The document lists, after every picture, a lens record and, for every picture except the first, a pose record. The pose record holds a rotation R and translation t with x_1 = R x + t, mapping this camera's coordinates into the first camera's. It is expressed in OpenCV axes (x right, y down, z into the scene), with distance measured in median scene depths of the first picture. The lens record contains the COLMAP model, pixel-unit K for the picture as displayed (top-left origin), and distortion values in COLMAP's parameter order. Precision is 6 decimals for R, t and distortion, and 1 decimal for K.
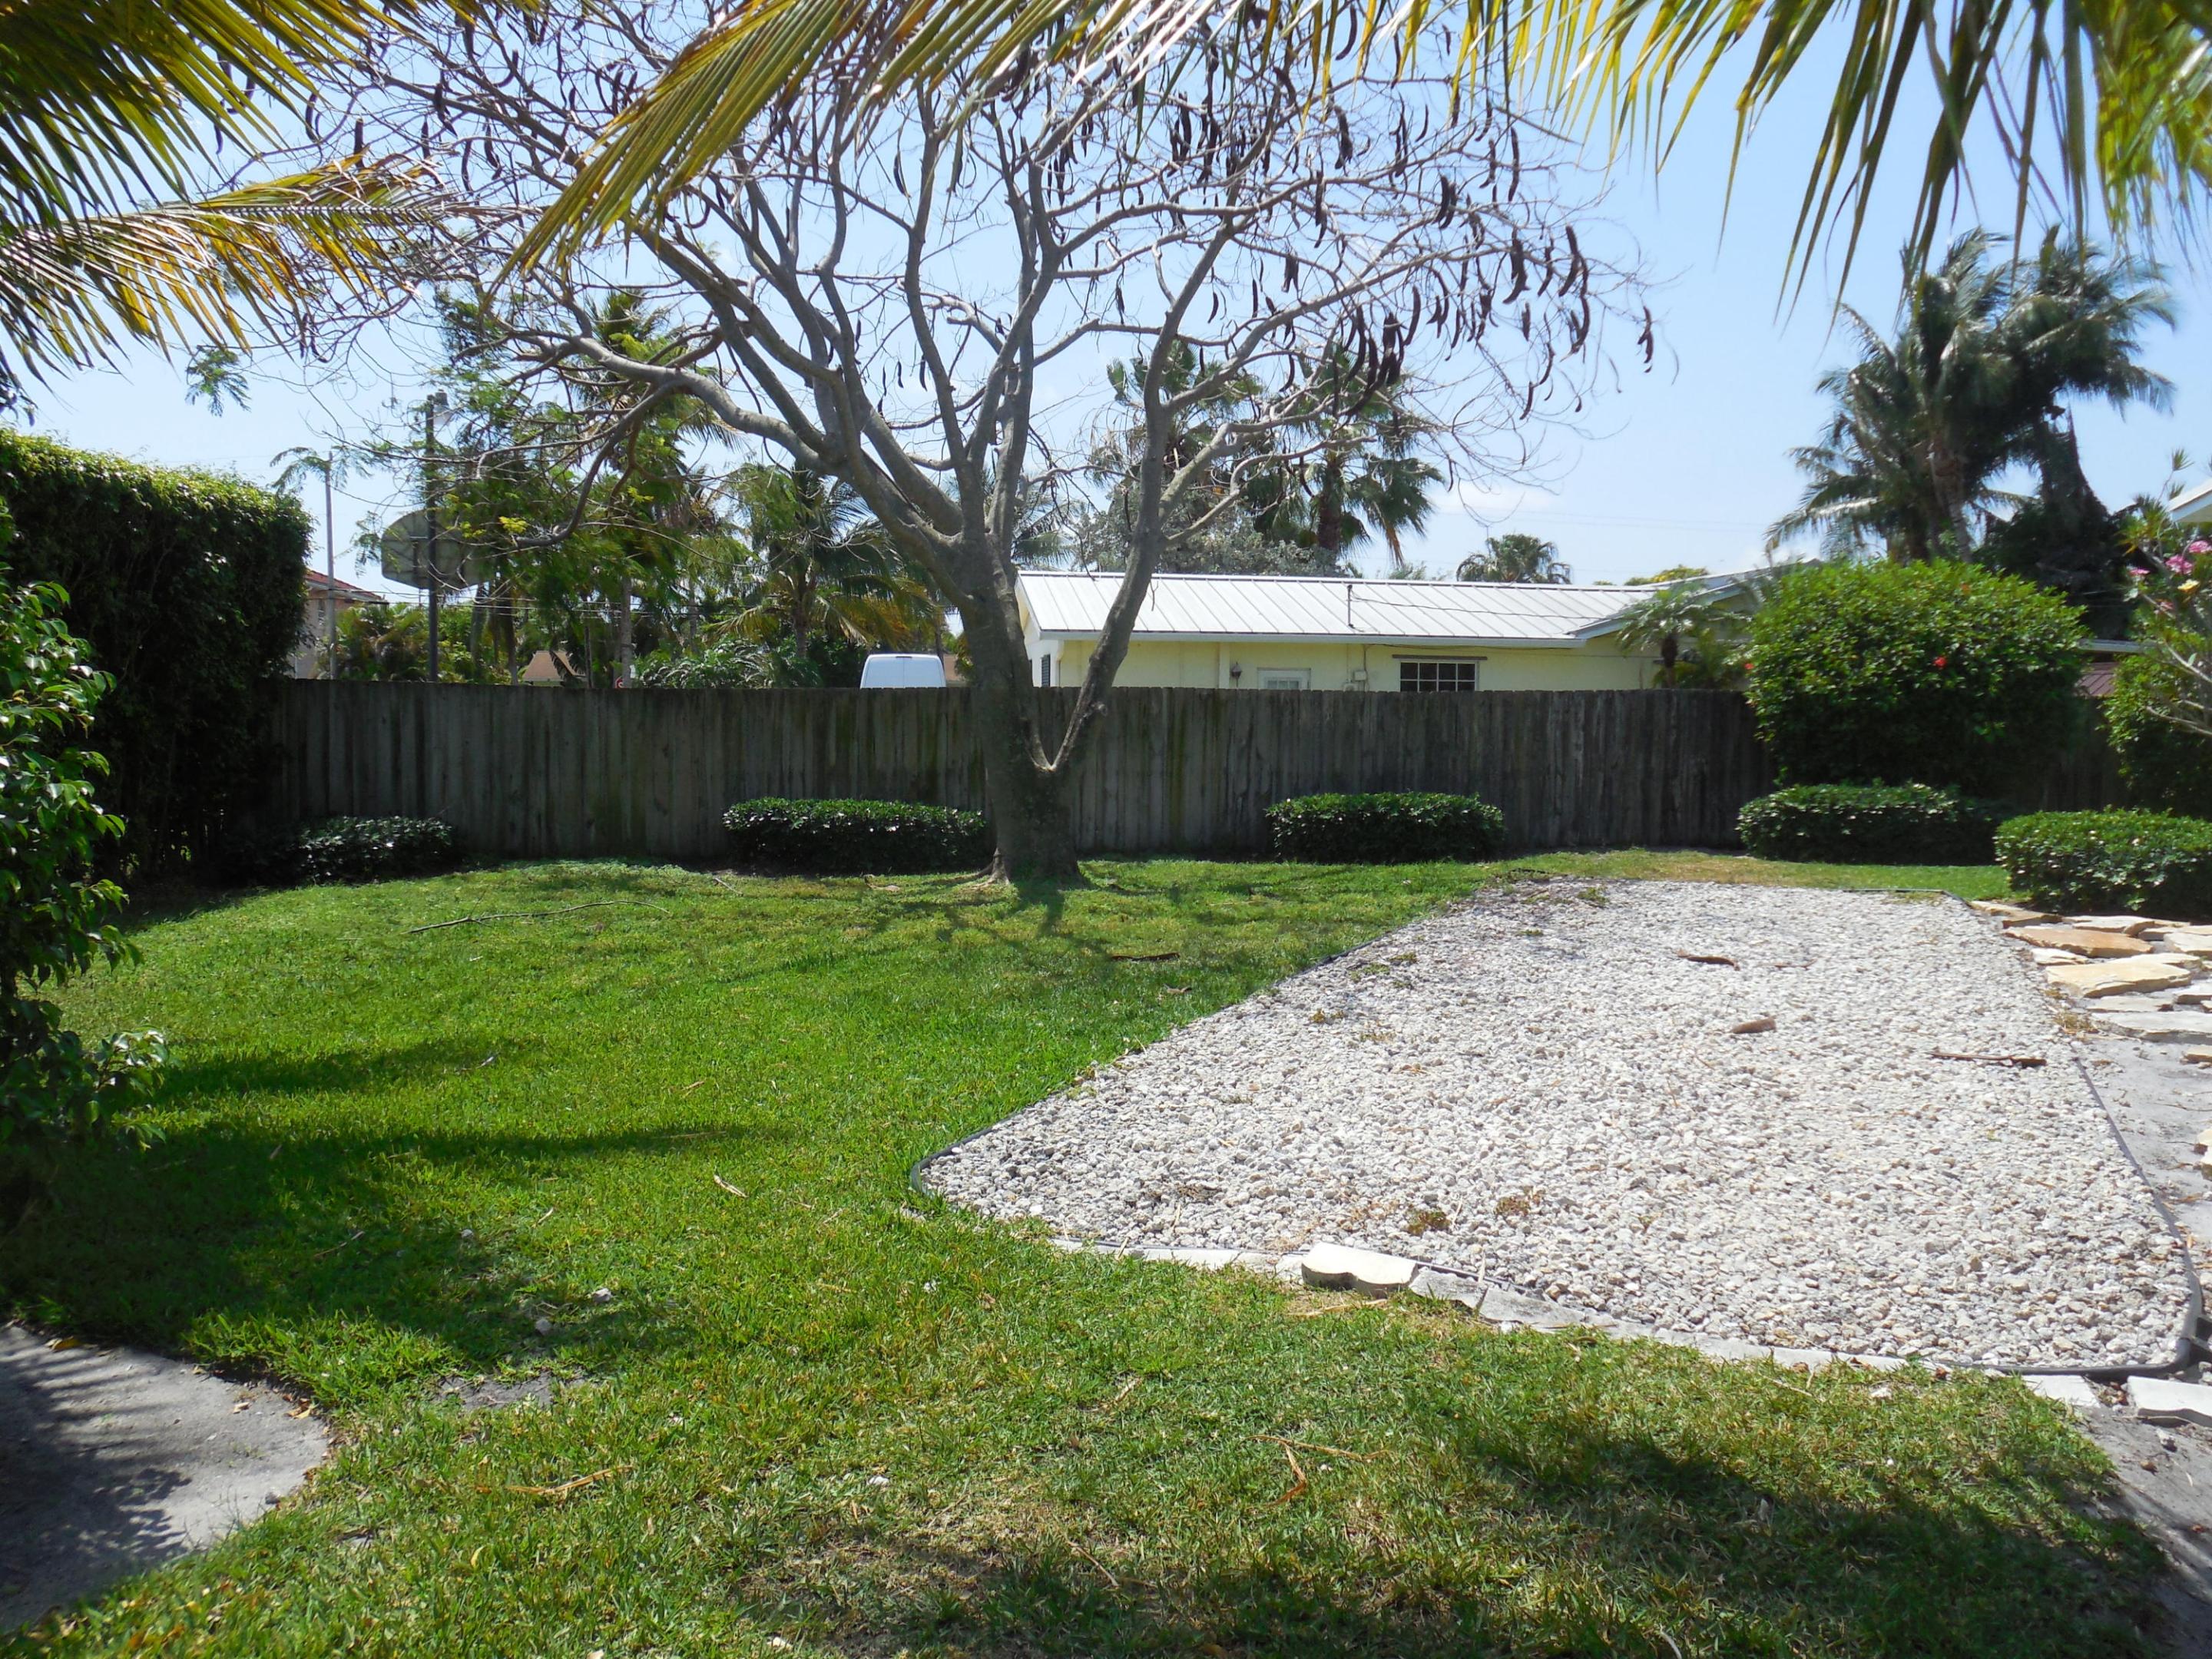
lens RADIAL K [[1704.2, 0, 1102.1], [0, 1704.2, 820.0], [0, 0, 1]] dist [-0.072721, 0.052478]
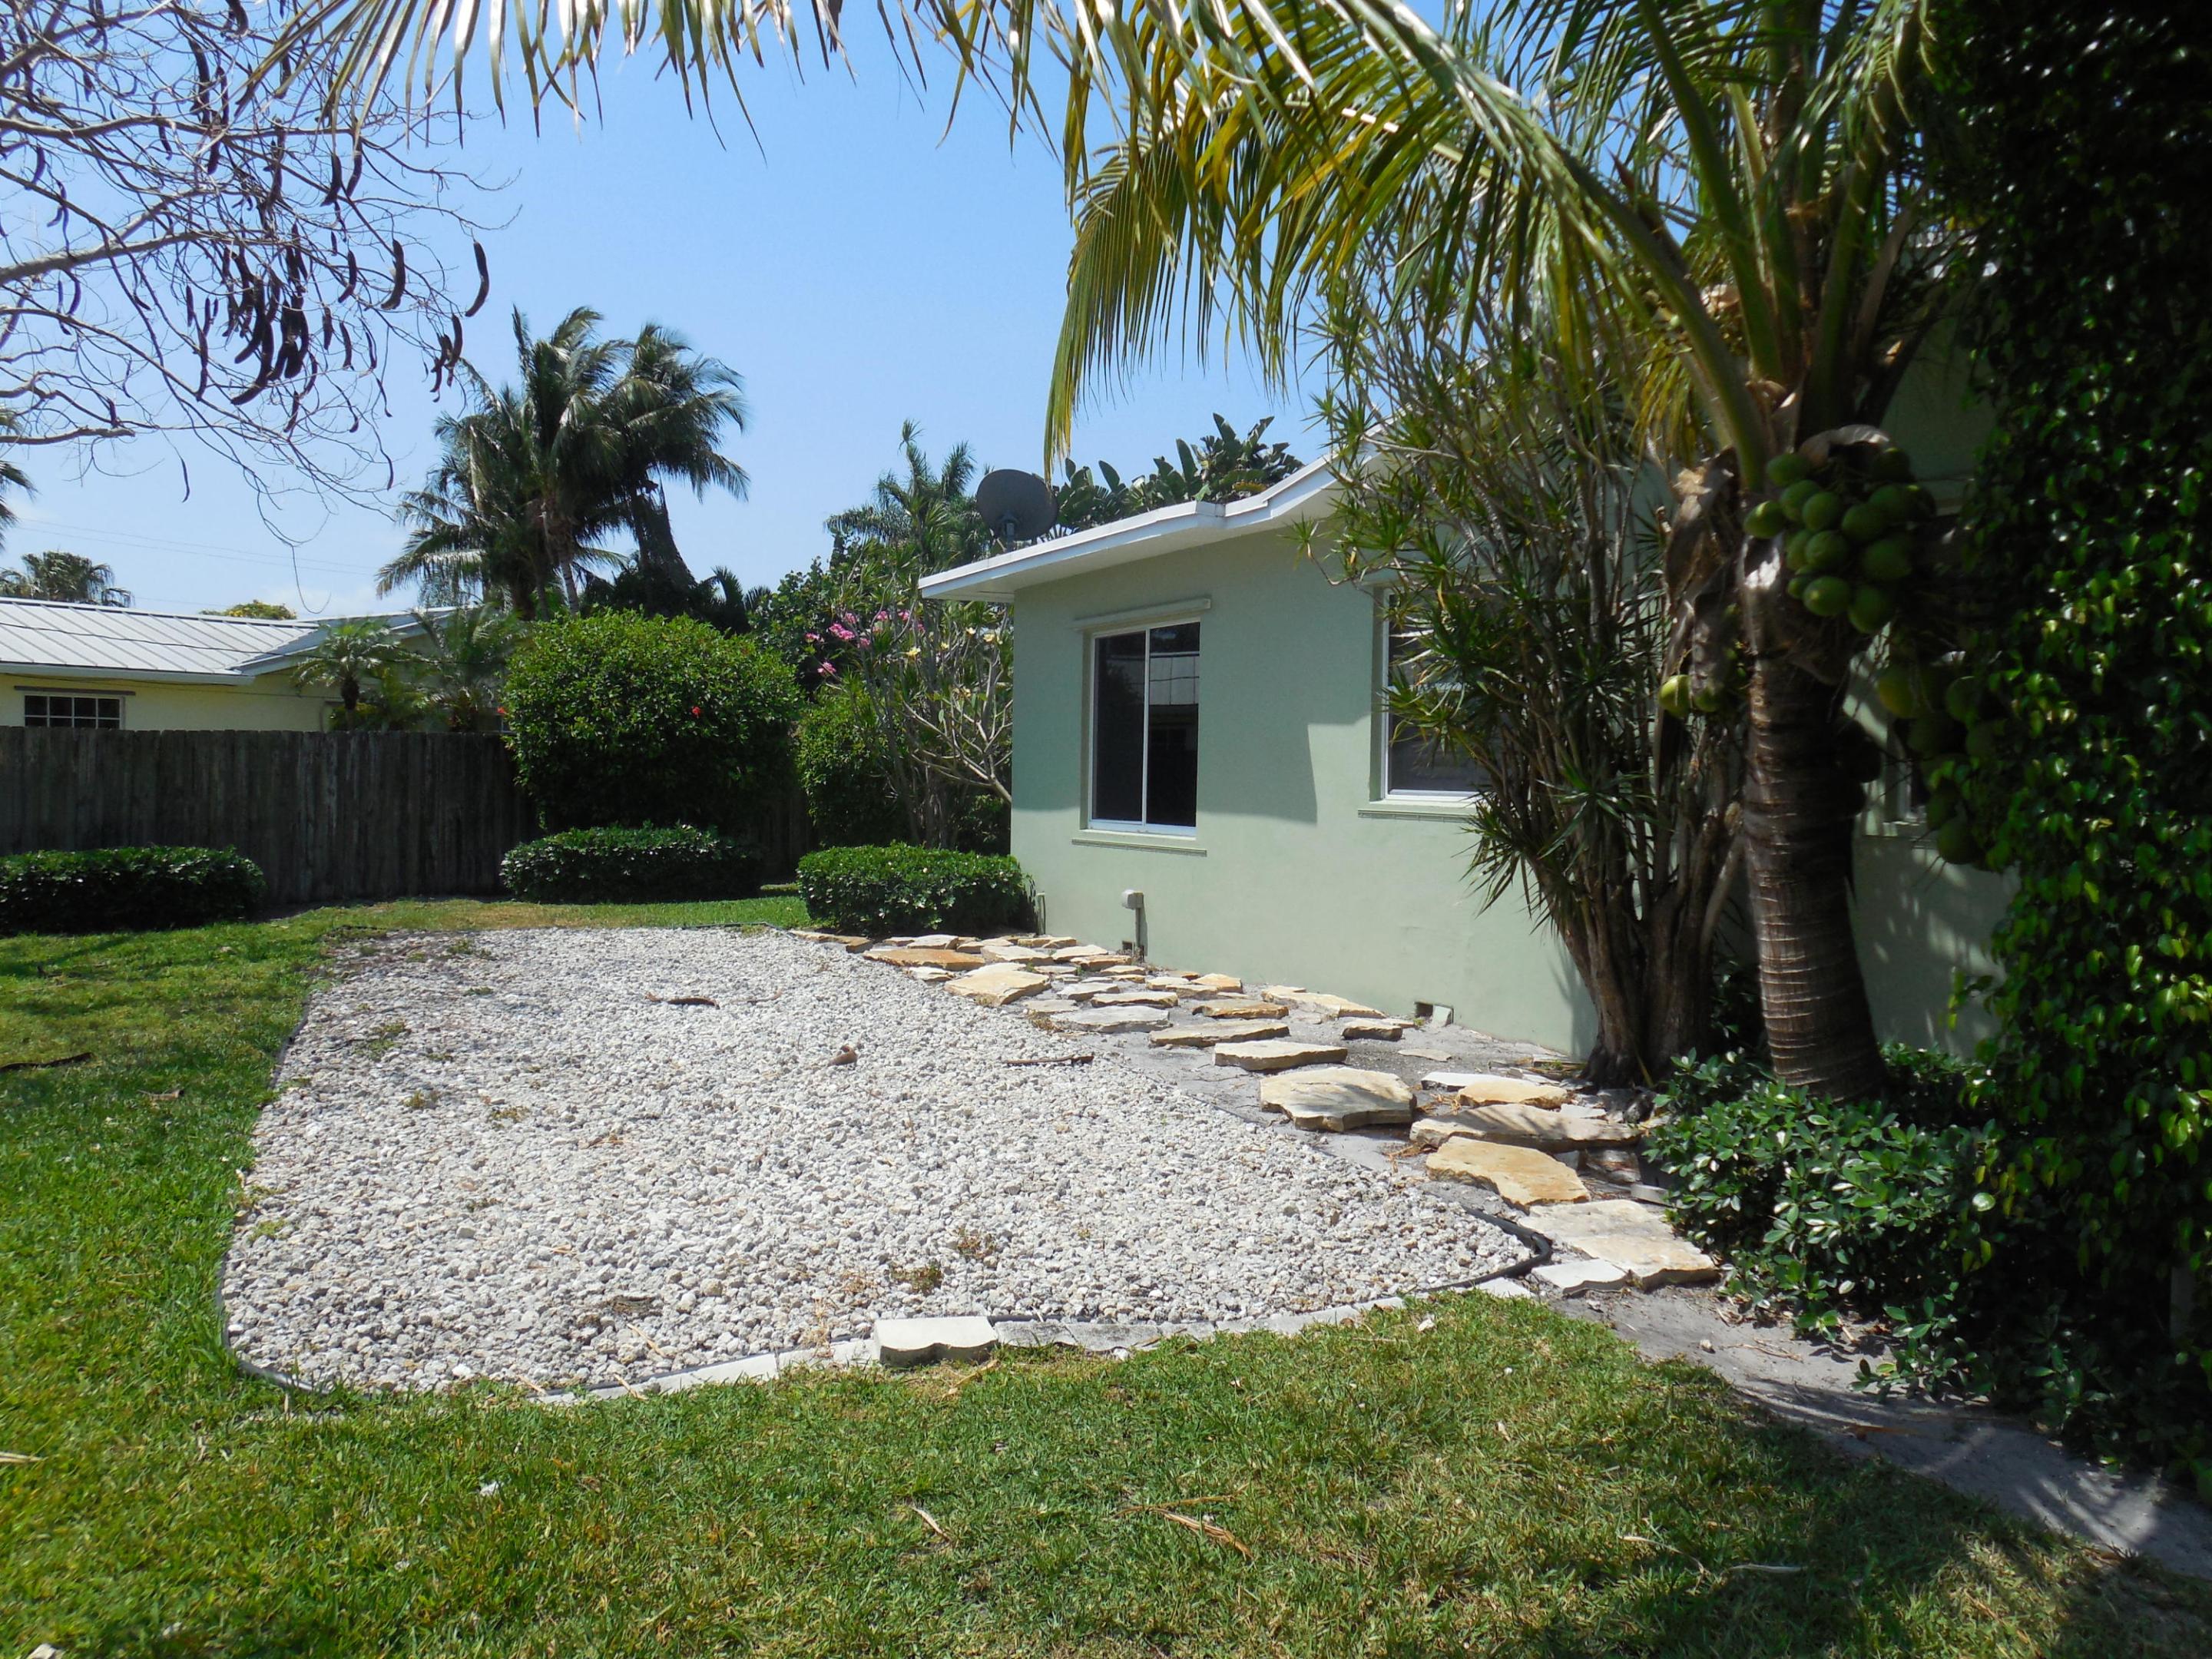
lens RADIAL K [[1712.1, 0, 1113.1], [0, 1712.1, 823.8], [0, 0, 1]] dist [-0.086064, 0.069912]
pose [[0.673817, -0.016459, 0.738715, -0.055833], [0.035046, 0.999339, -0.009701, -0.001120], [-0.738067, 0.032426, 0.673948, 0.032371]]
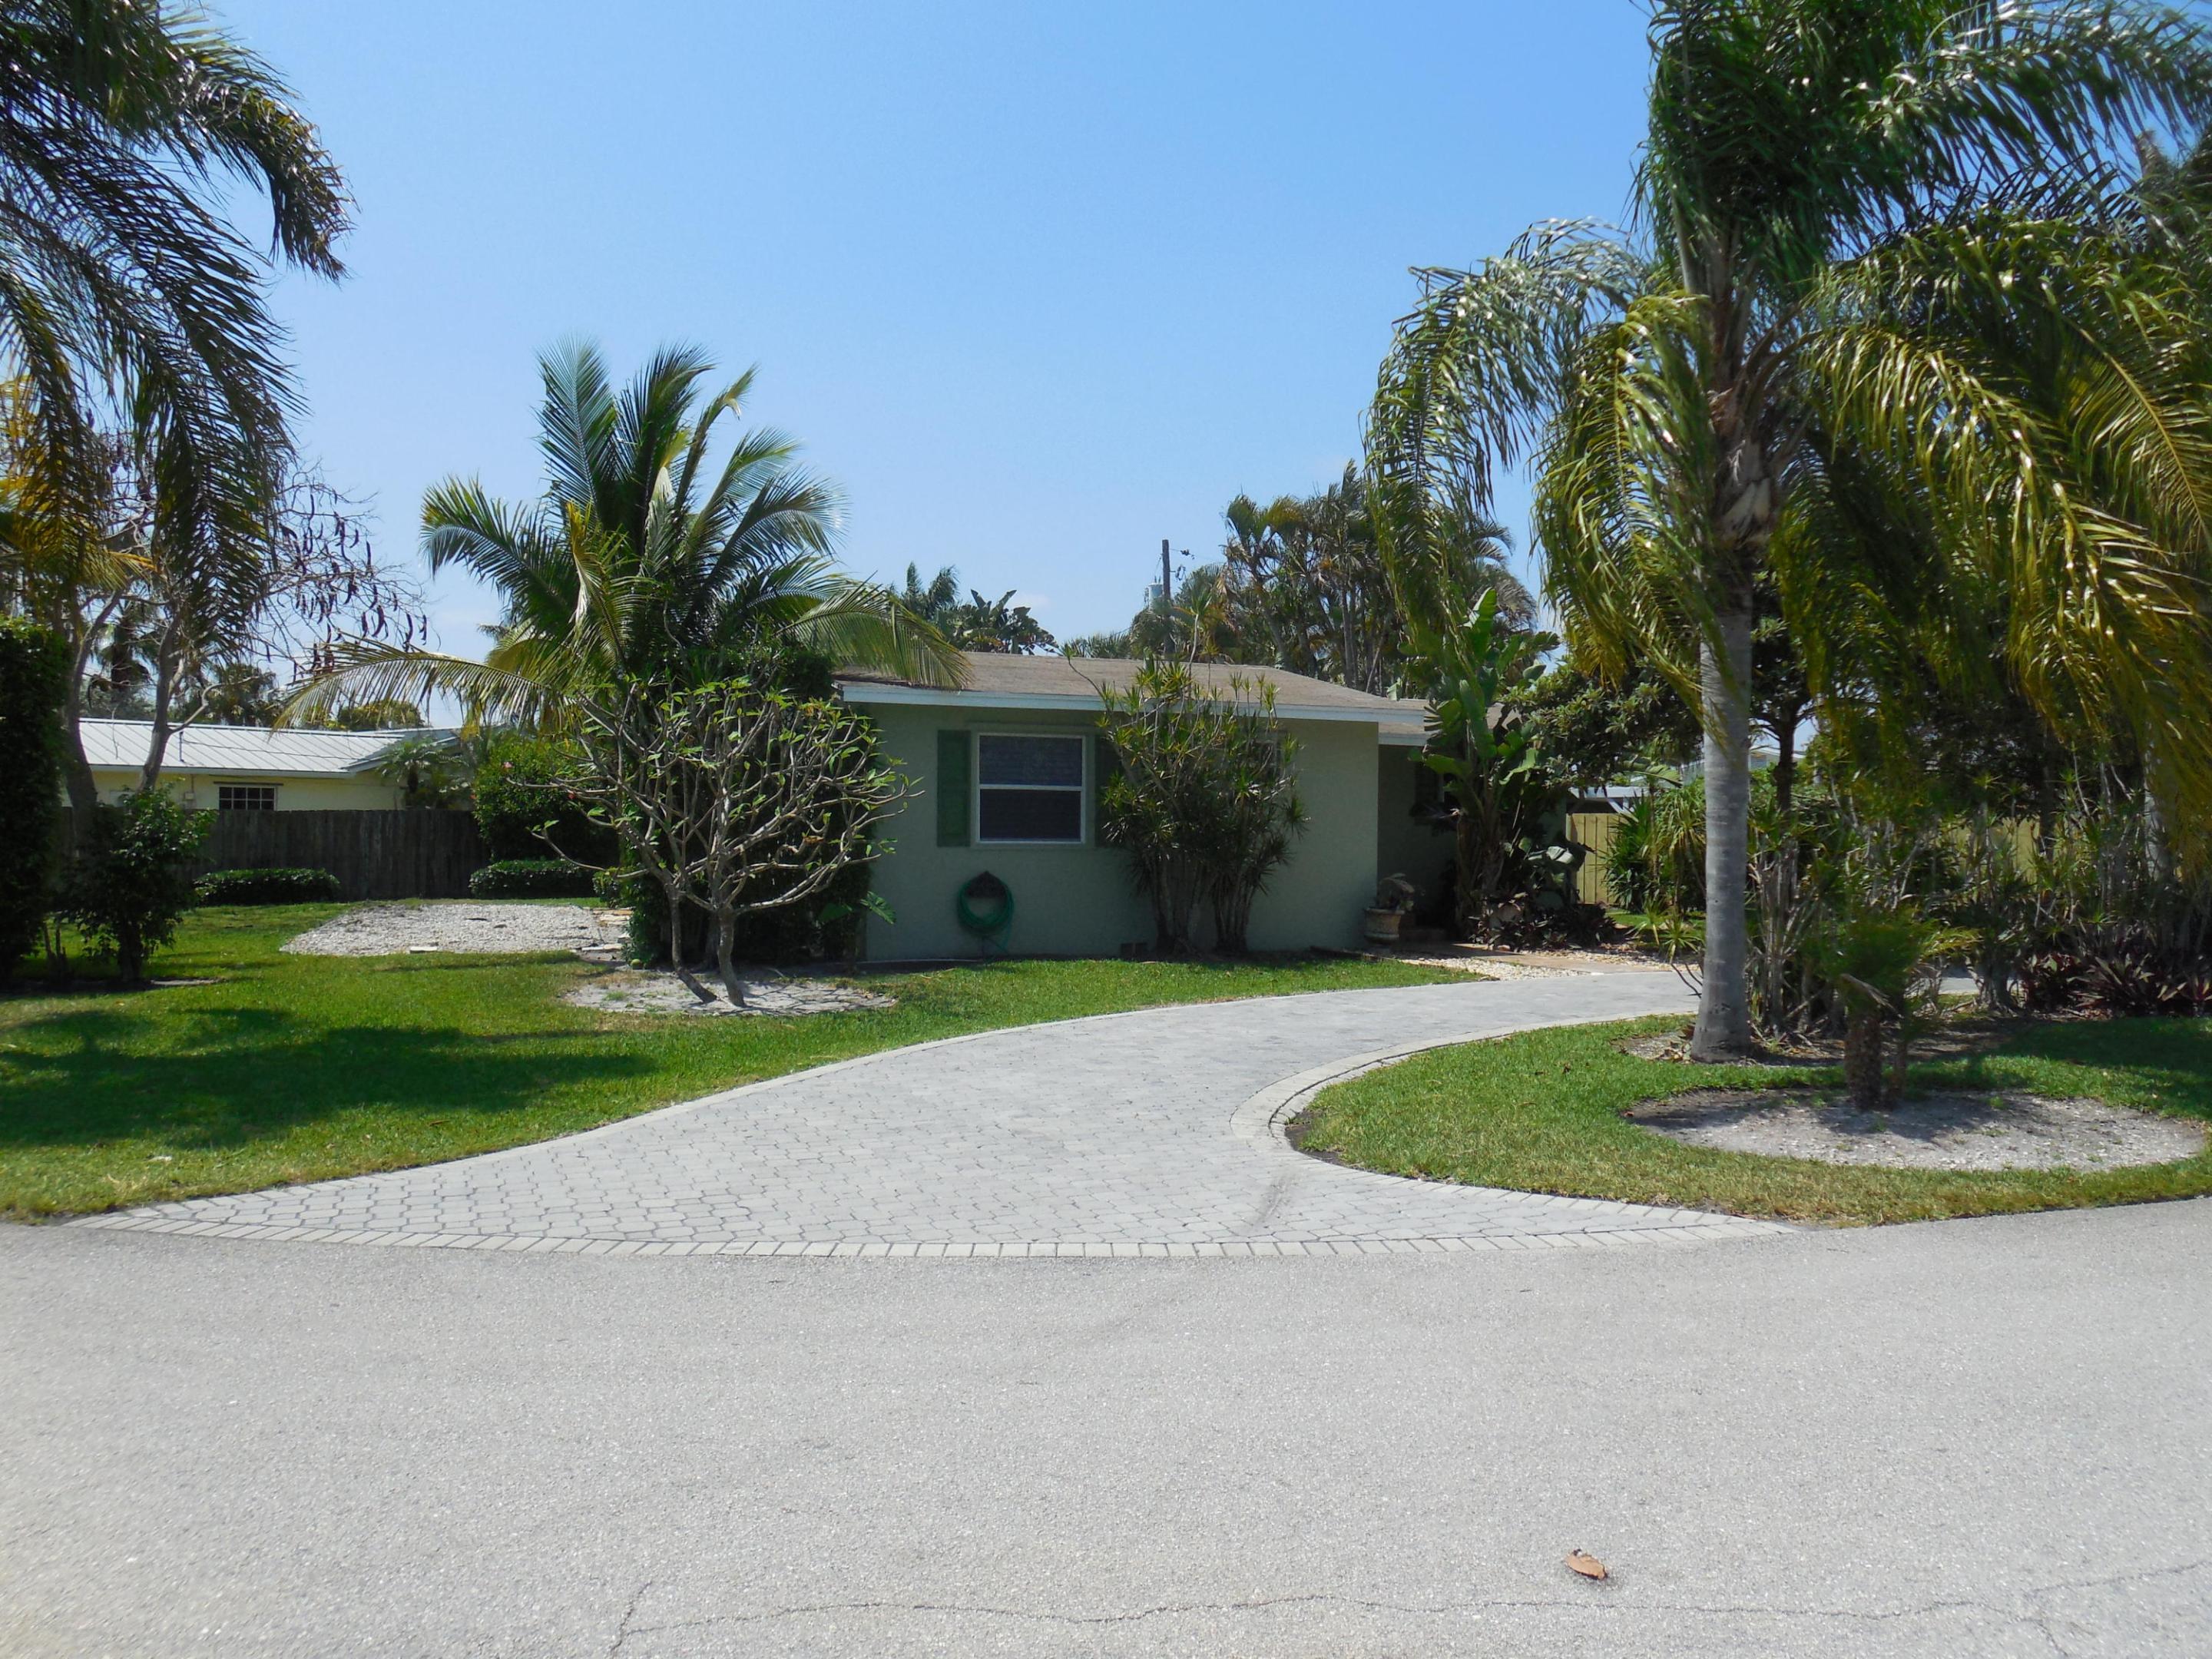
lens RADIAL K [[1712.1, 0, 1113.1], [0, 1712.1, 823.8], [0, 0, 1]] dist [-0.086064, 0.069912]
pose [[0.729884, 0.003433, 0.683563, -0.178135], [0.039387, 0.998115, -0.047070, 0.025030], [-0.682435, 0.061279, 0.728373, -0.393528]]
